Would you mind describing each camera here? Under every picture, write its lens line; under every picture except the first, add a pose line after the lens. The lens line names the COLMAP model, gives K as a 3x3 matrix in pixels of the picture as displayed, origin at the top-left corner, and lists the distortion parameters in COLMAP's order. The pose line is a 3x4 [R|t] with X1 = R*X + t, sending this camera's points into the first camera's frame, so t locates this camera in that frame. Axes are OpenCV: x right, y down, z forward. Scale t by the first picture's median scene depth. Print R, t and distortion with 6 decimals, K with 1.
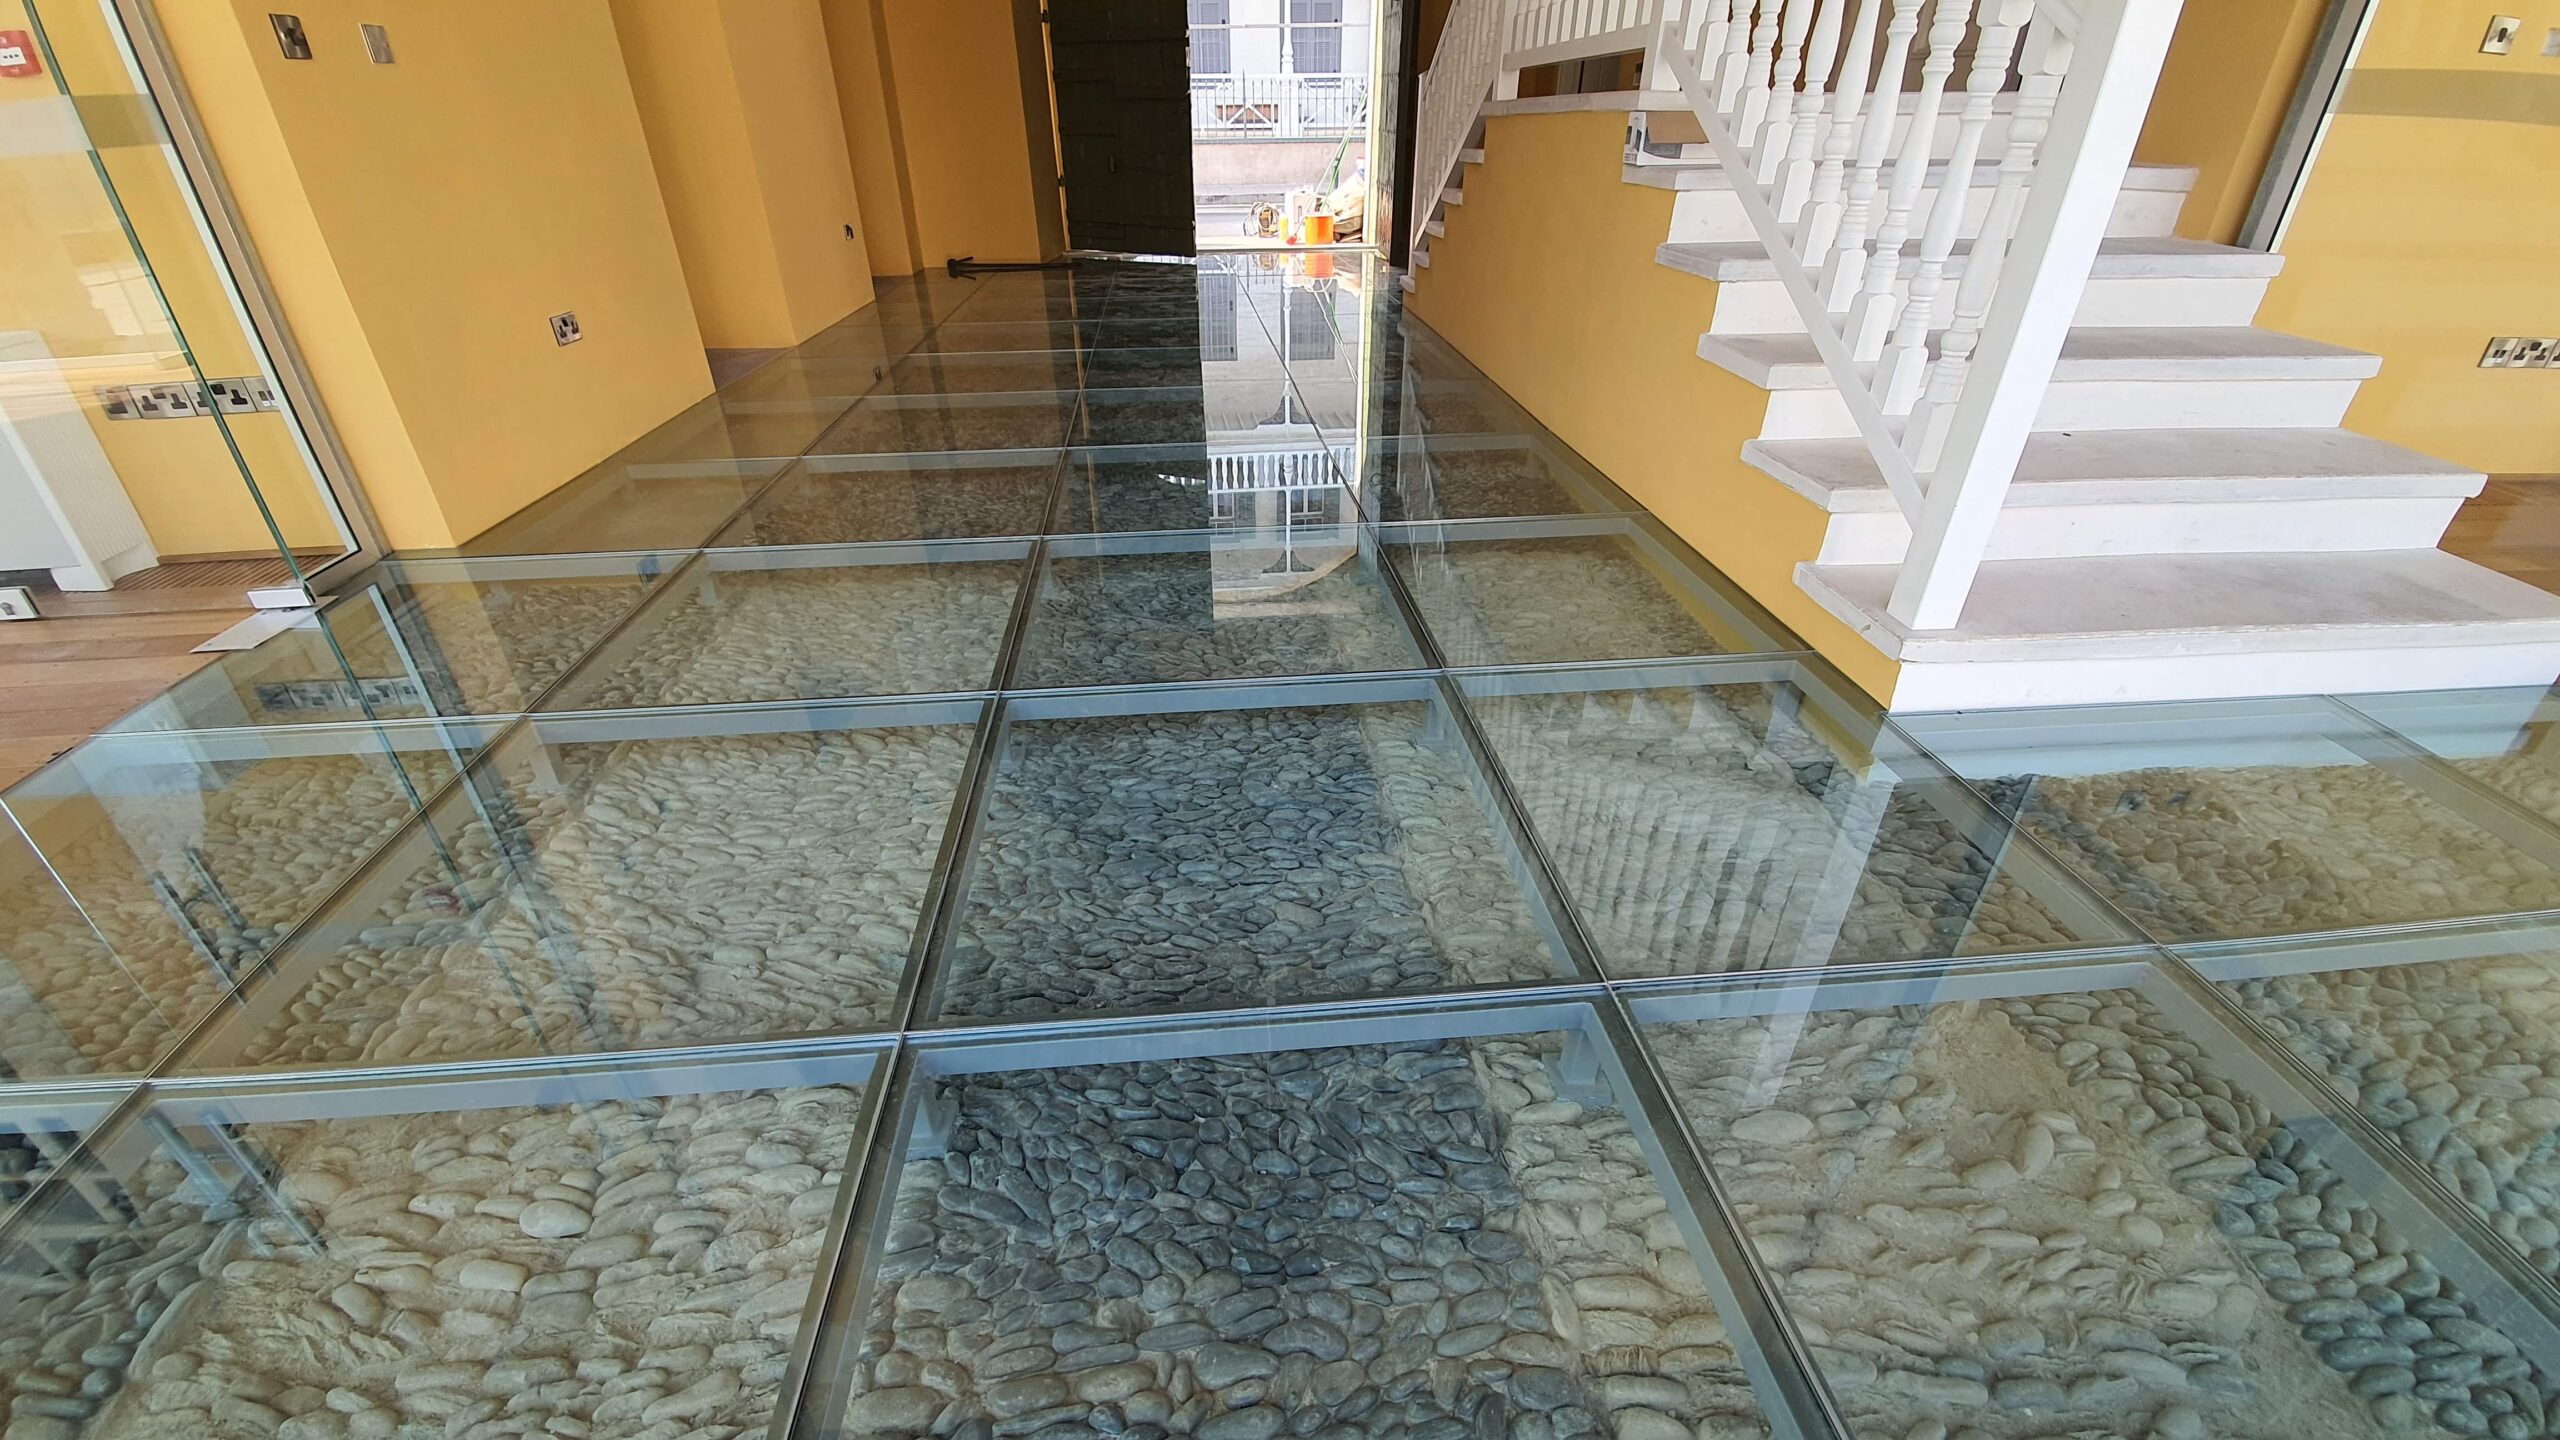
lens RADIAL K [[1015.7, 0, 1267.2], [0, 1015.7, 762.2], [0, 0, 1]] dist [0.005253, -0.012976]
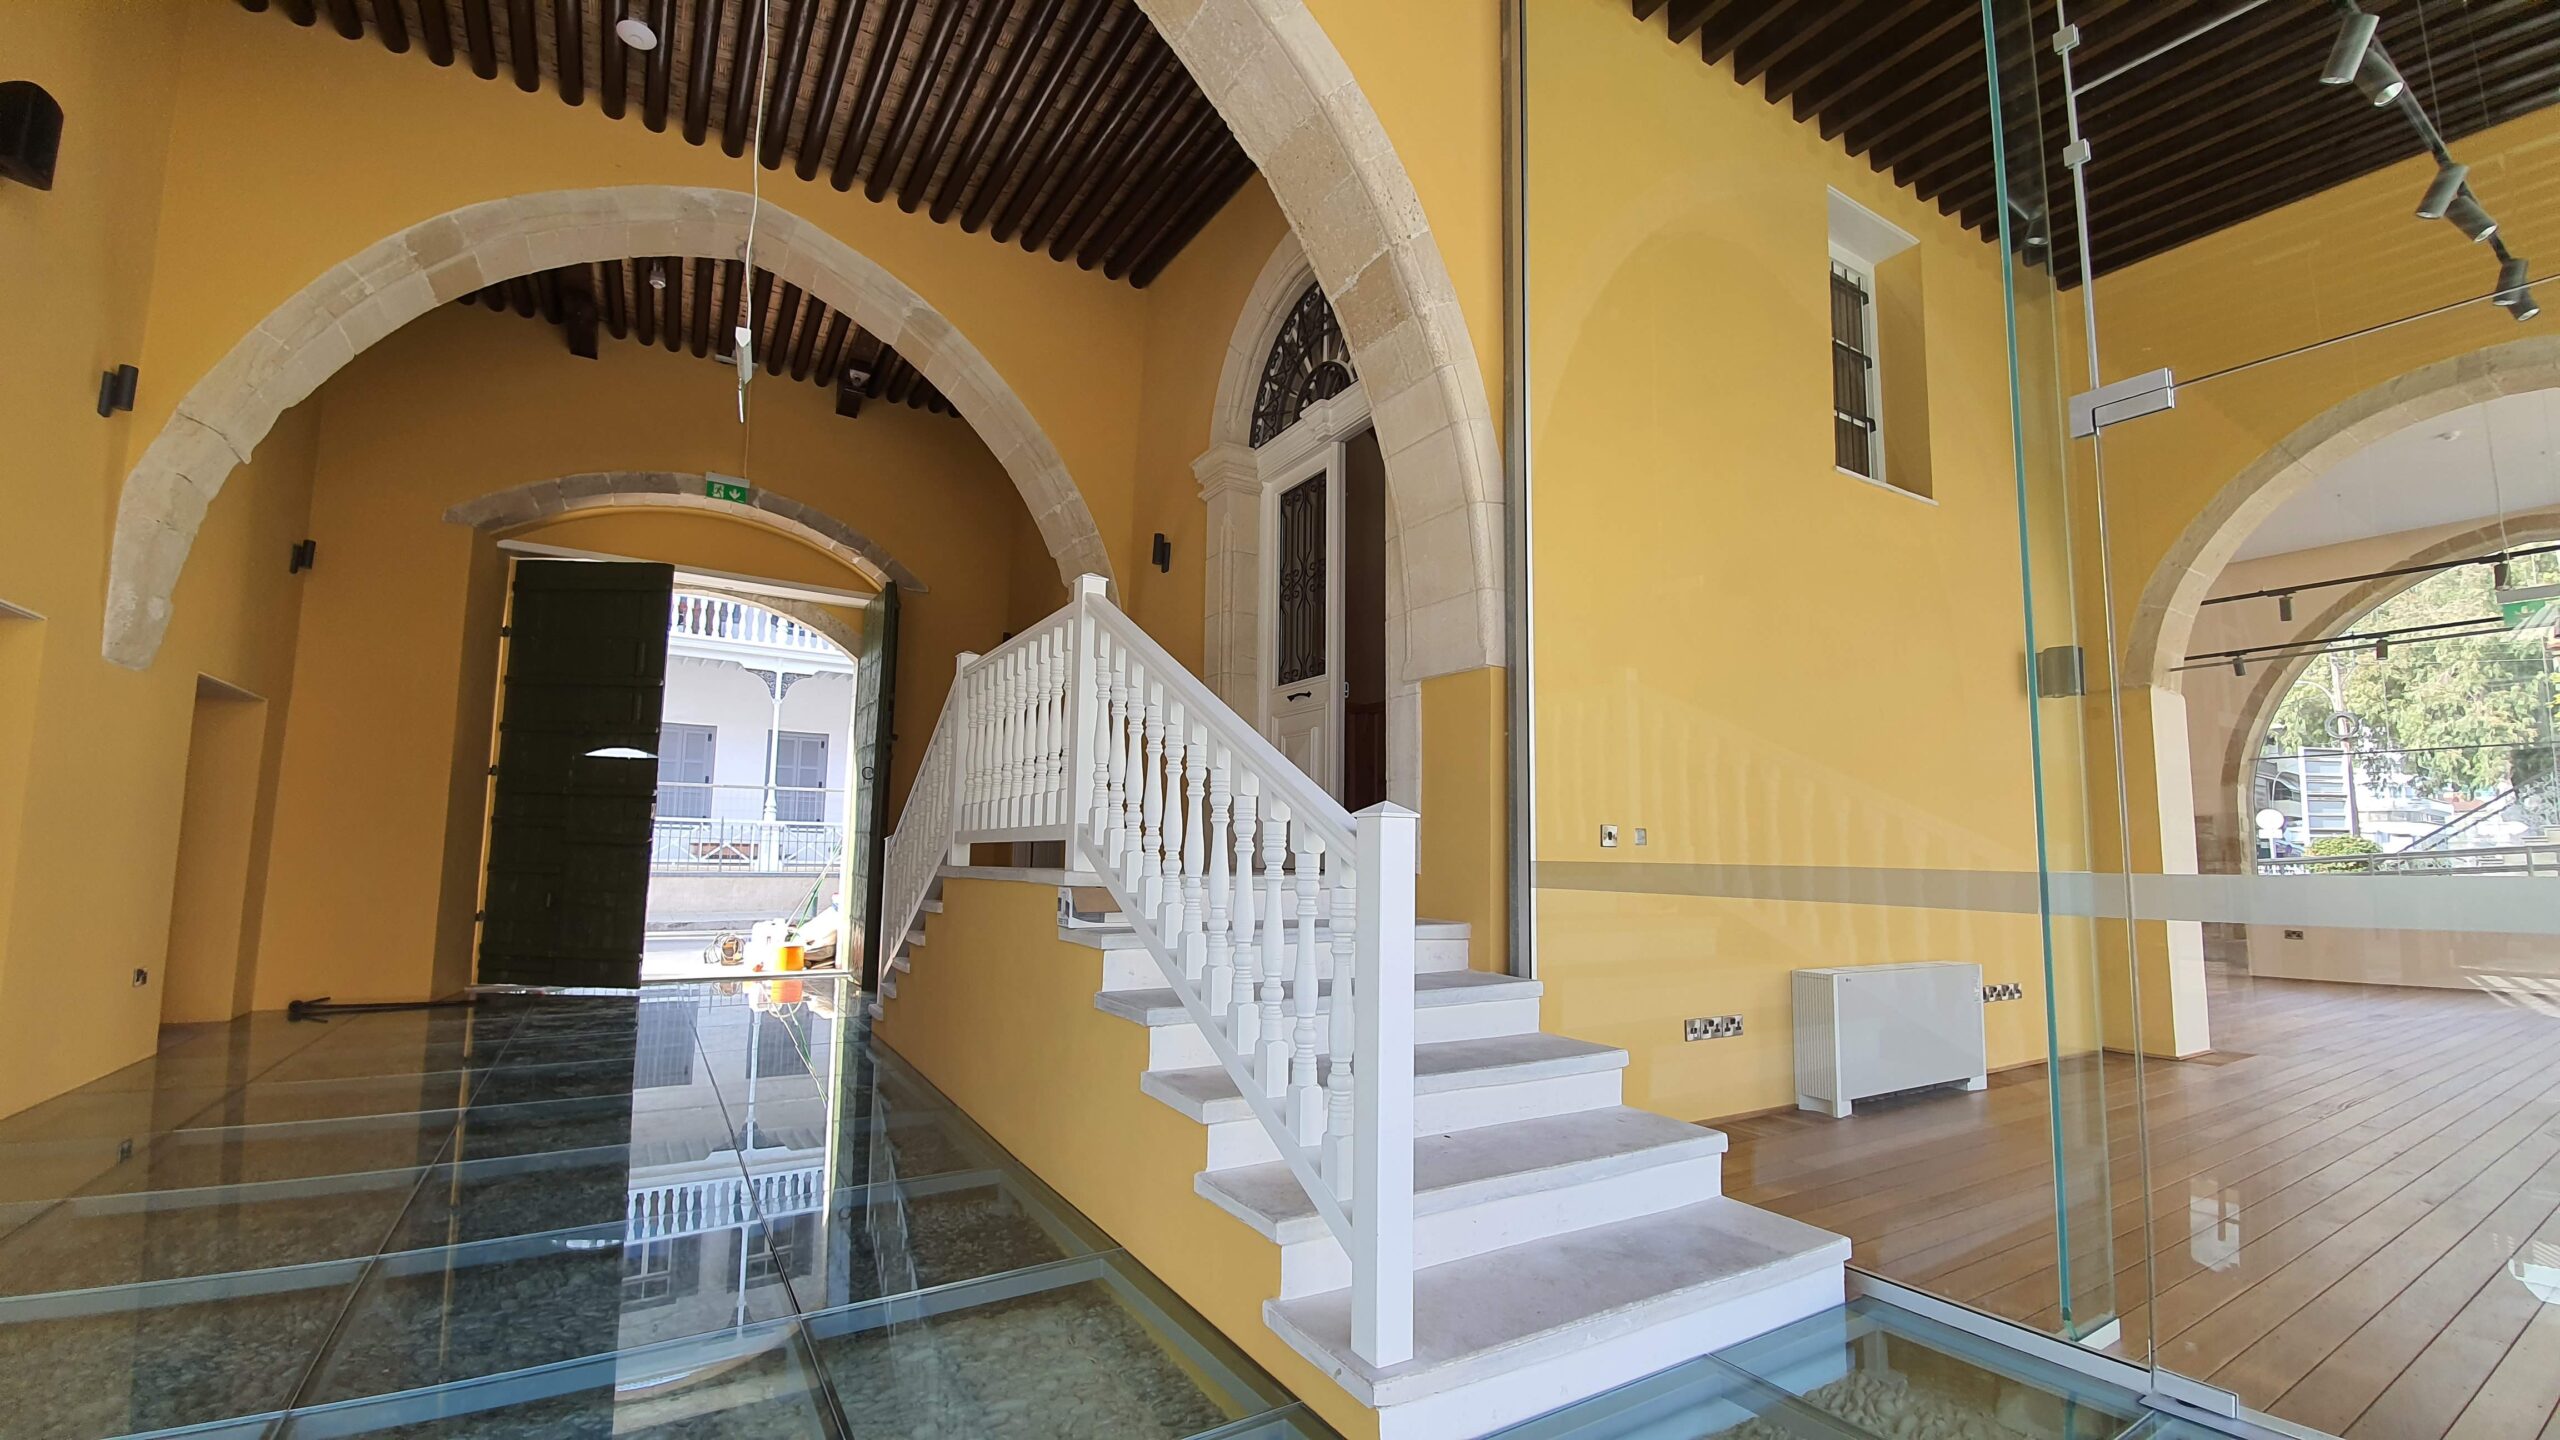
lens RADIAL K [[1015.7, 0, 1266.6], [0, 1015.7, 756.4], [0, 0, 1]] dist [0.005253, -0.012976]
pose [[0.892640, 0.067615, 0.445670, 0.043552], [0.220858, 0.796281, -0.563168, -0.052418], [-0.392957, 0.601136, 0.695859, -0.001011]]
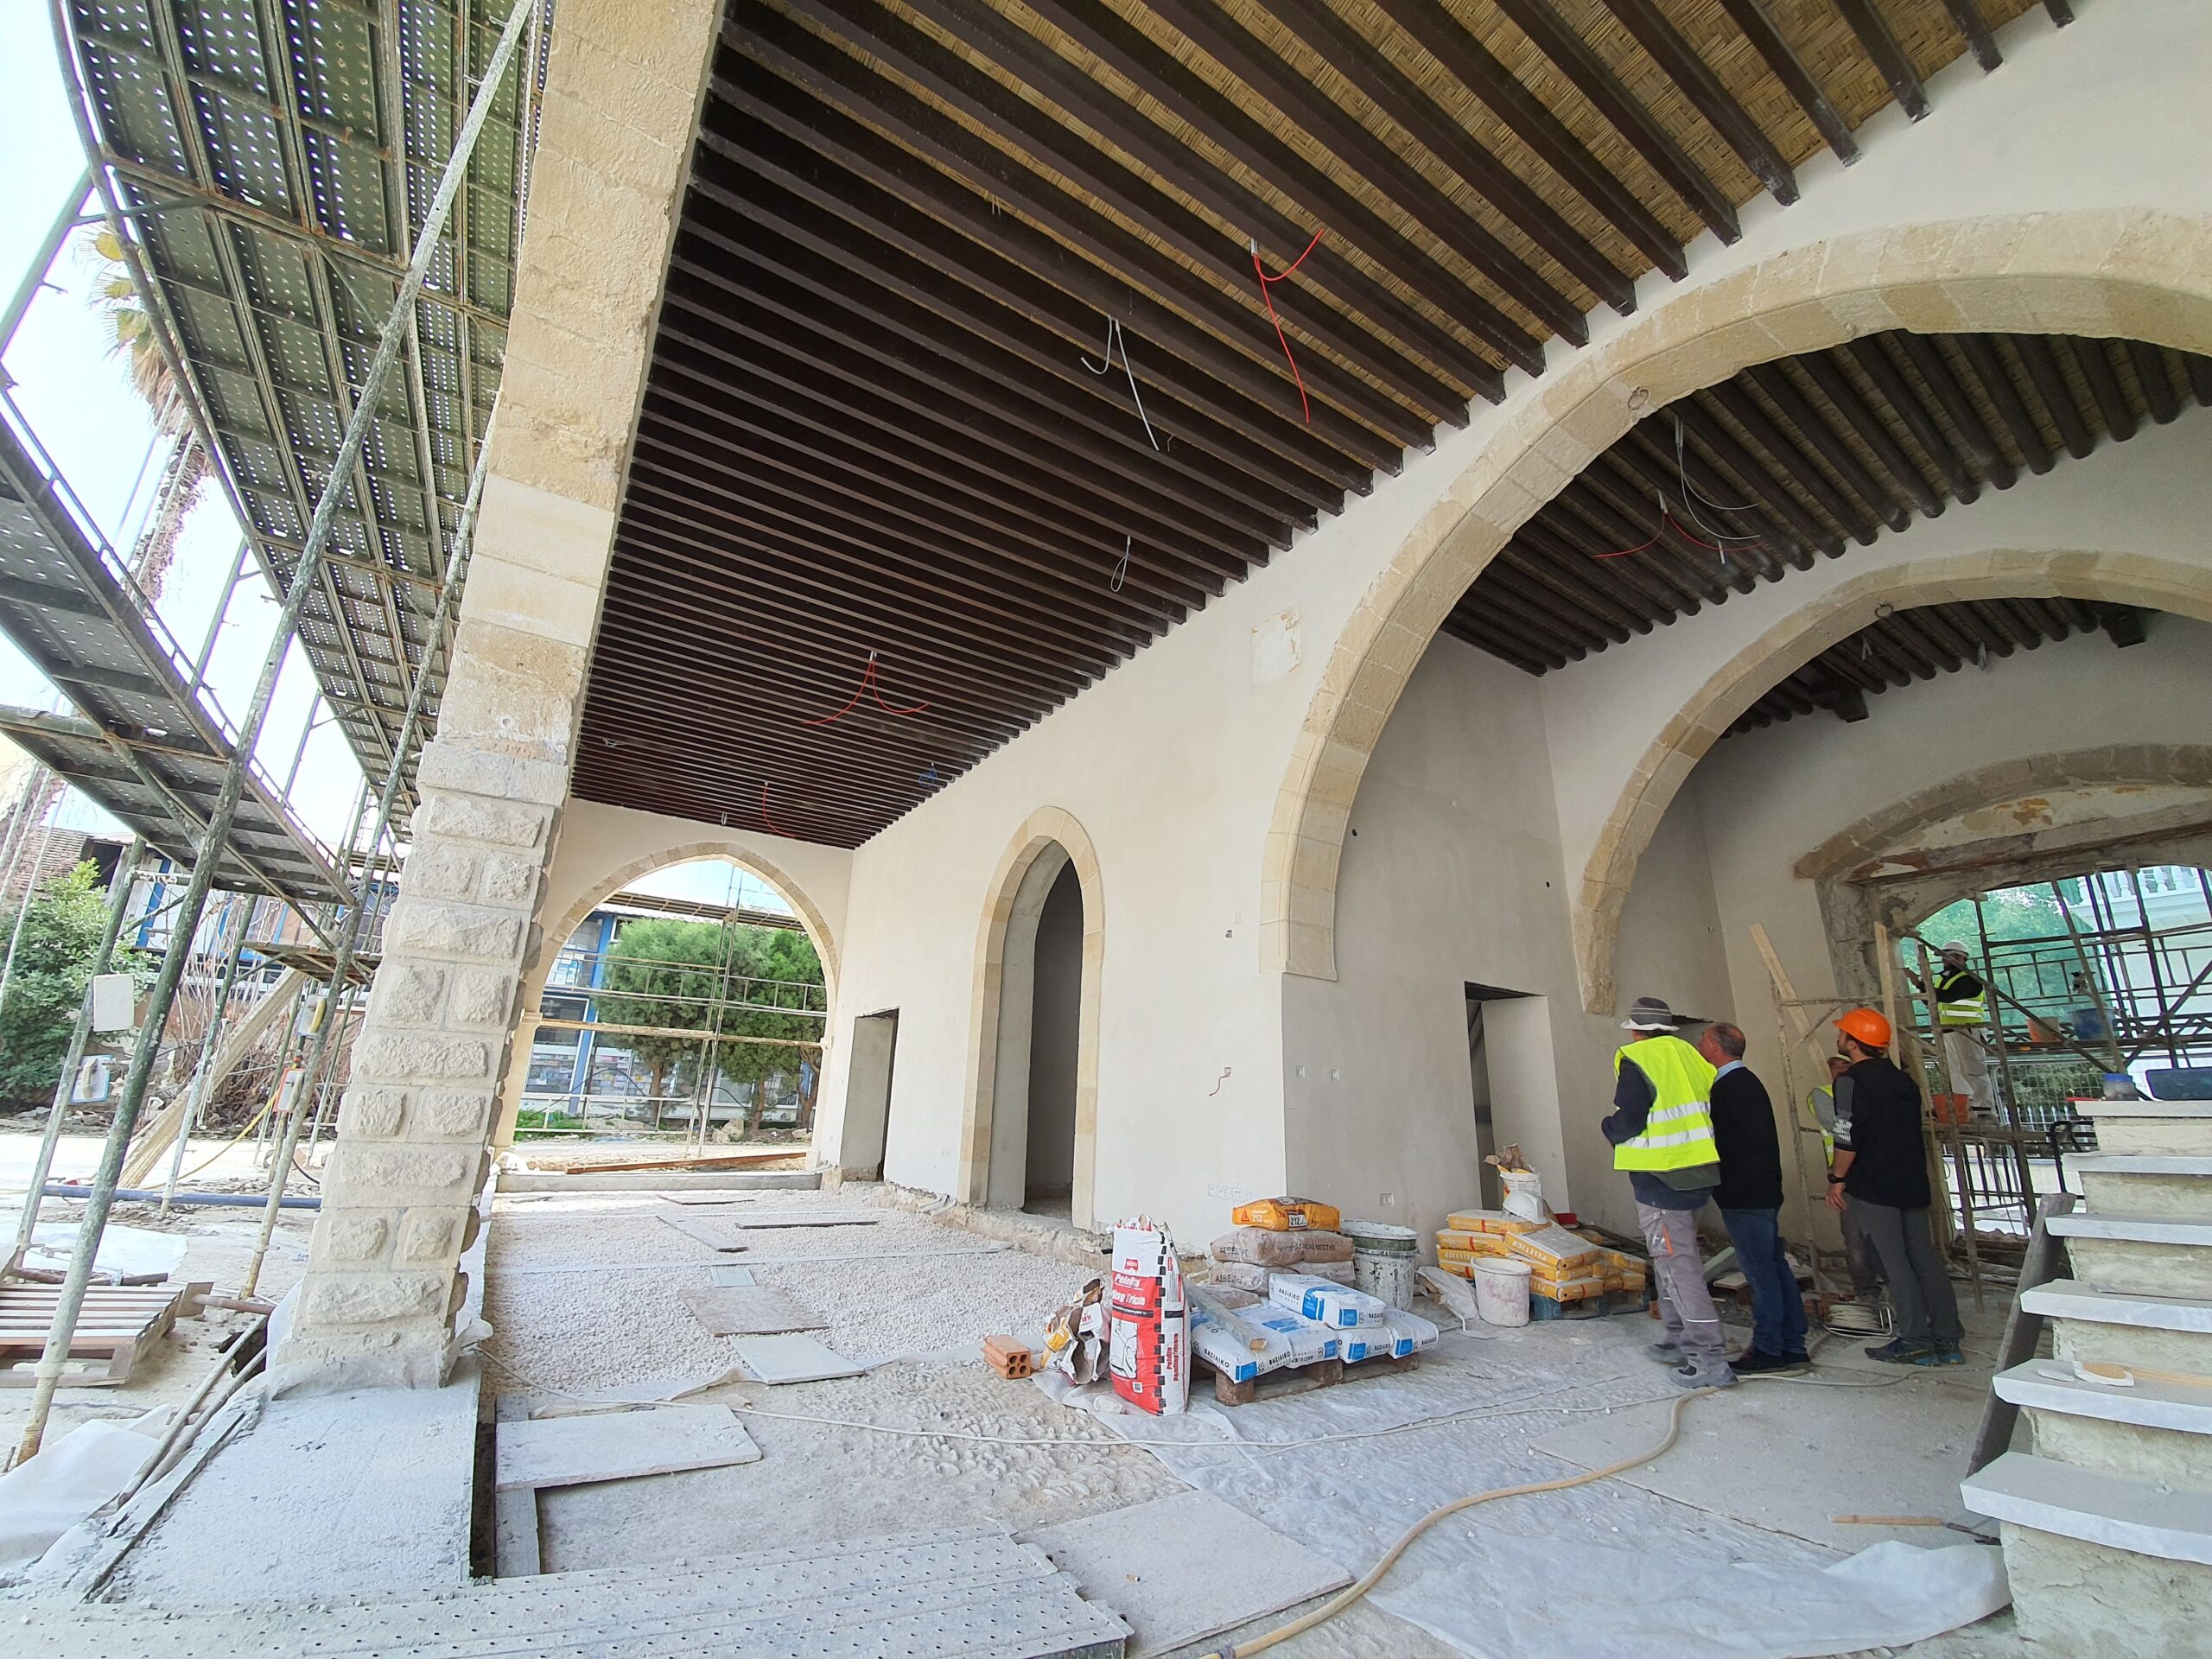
lens RADIAL K [[884.5, 0, 1076.4], [0, 884.5, 847.8], [0, 0, 1]] dist [-0.014244, -0.004218]
pose [[0.463059, -0.230371, -0.855865, 0.826044], [-0.512416, 0.718317, -0.470586, 0.239742], [0.723192, 0.656468, 0.214577, -0.329111]]
